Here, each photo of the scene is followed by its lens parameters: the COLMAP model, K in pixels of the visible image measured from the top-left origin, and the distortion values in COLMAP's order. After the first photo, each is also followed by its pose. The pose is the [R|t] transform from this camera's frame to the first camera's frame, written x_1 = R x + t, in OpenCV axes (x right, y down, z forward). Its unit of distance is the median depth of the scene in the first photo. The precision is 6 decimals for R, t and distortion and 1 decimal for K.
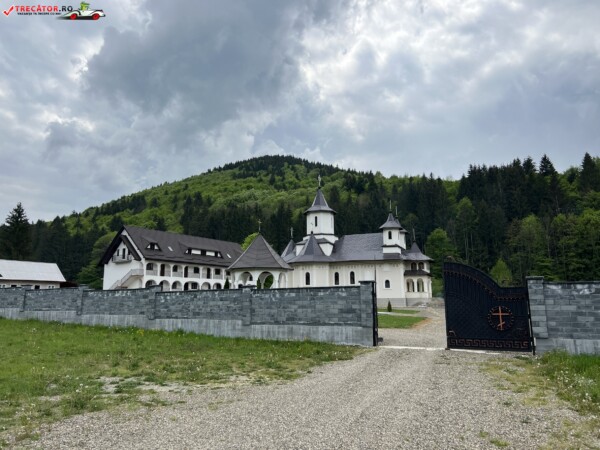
lens RADIAL K [[443.6, 0, 304.5], [0, 443.6, 217.9], [0, 0, 1]] dist [0.059228, -0.062866]
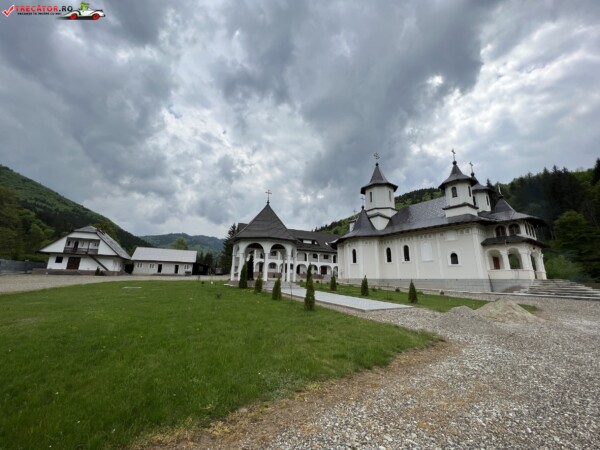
lens RADIAL K [[235.9, 0, 298.6], [0, 235.9, 221.2], [0, 0, 1]] dist [0.000077, 0.000231]
pose [[0.832523, -0.111602, -0.542633, 0.163666], [0.077526, 0.993330, -0.085353, 0.087656], [0.548539, 0.028991, 0.835622, 0.469612]]
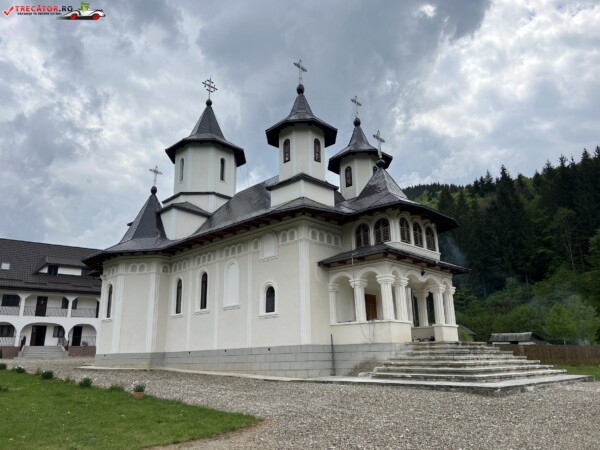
lens RADIAL K [[445.5, 0, 282.0], [0, 445.5, 190.2], [0, 0, 1]] dist [-0.042159, 0.085443]
pose [[0.910514, -0.149965, -0.385324, 0.278113], [0.078627, 0.977703, -0.194718, 0.116235], [0.405933, 0.146997, 0.902003, 0.614208]]
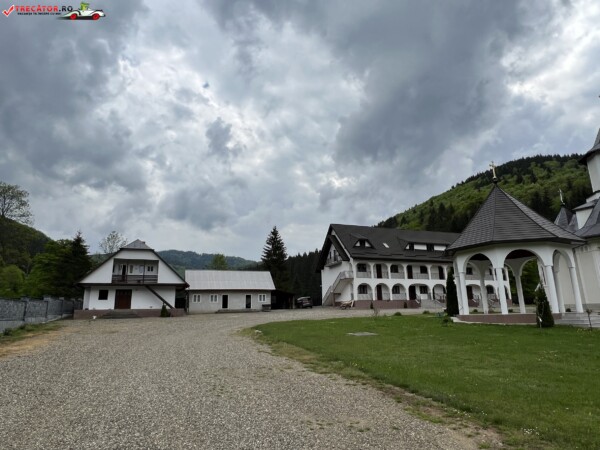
lens RADIAL K [[371.0, 0, 299.7], [0, 371.0, 227.9], [0, 0, 1]] dist [0.001098, 0.000806]
pose [[0.803565, -0.143661, -0.577620, -0.029757], [0.128414, 0.989425, -0.067436, 0.065550], [0.581200, -0.019985, 0.813515, 0.364138]]
